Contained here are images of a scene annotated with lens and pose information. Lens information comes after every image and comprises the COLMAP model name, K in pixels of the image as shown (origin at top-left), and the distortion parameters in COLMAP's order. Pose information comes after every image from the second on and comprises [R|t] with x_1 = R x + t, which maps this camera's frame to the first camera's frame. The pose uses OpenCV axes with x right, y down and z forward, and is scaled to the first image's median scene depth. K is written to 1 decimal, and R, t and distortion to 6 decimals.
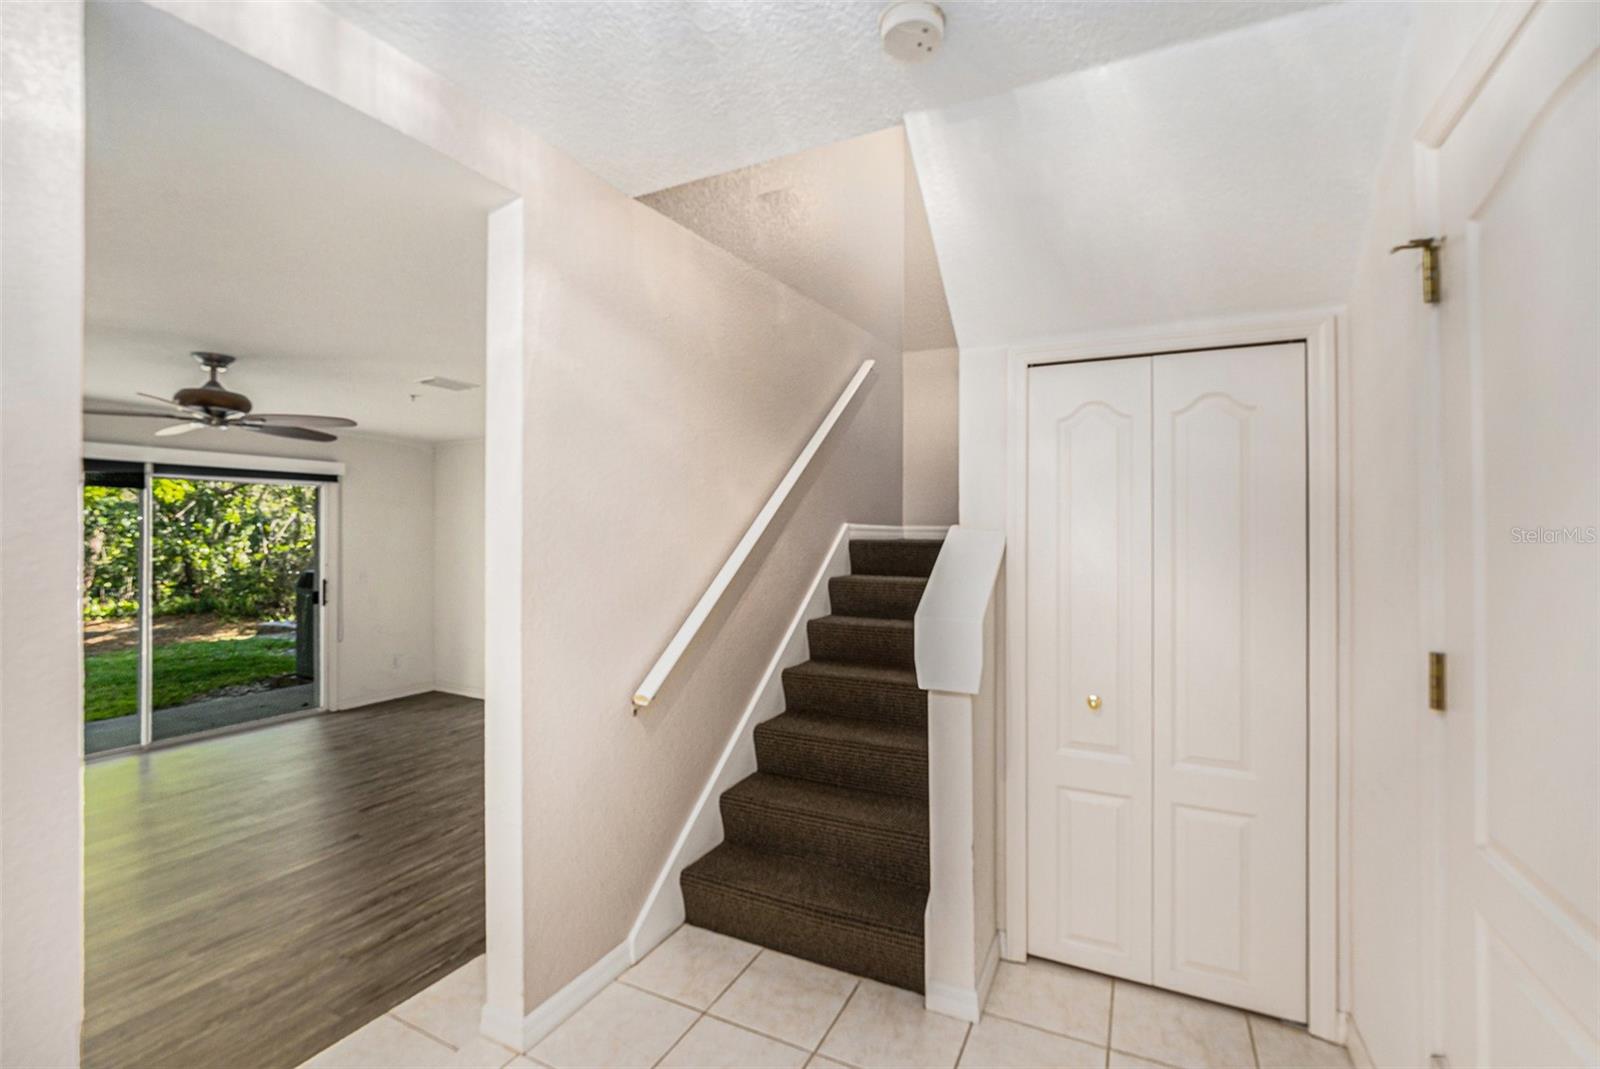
lens RADIAL K [[665.6, 0, 801.6], [0, 665.6, 532.5], [0, 0, 1]] dist [0.004019, -0.000035]
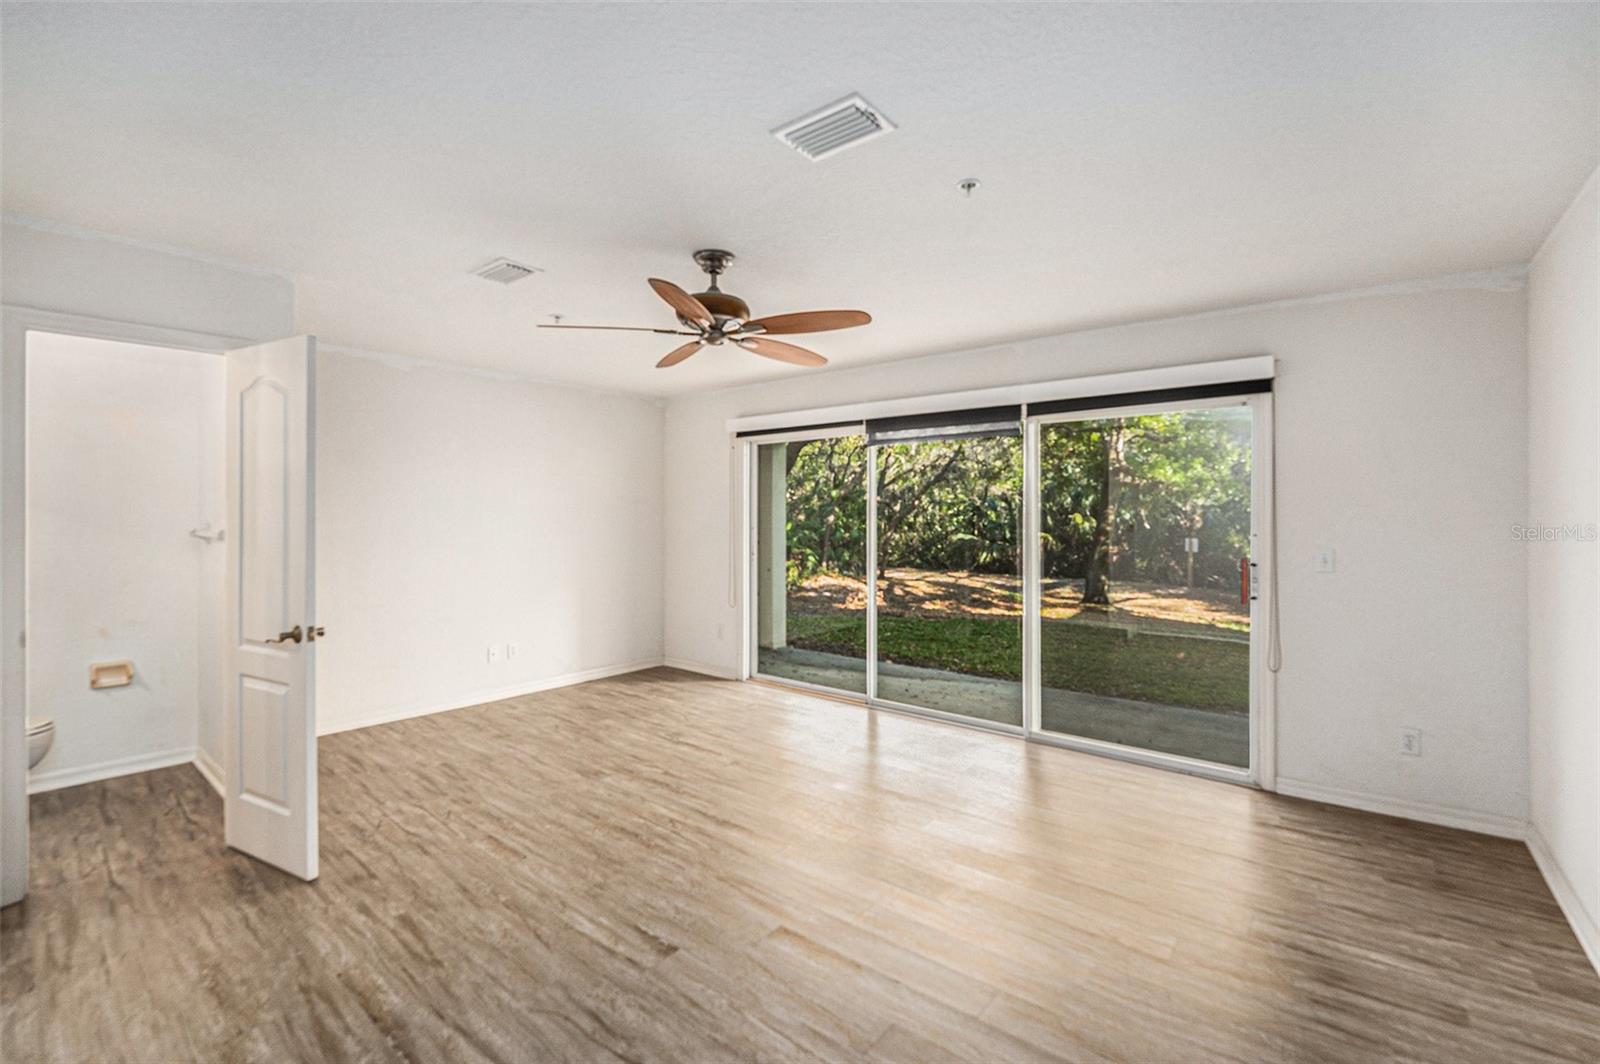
lens RADIAL K [[695.8, 0, 798.6], [0, 695.8, 518.8], [0, 0, 1]] dist [-0.011178, 0.000027]
pose [[-0.211863, 0.011369, -0.977233, -0.061839], [0.000792, 0.999934, 0.011461, 0.043605], [0.977299, 0.001654, -0.211858, 1.217622]]
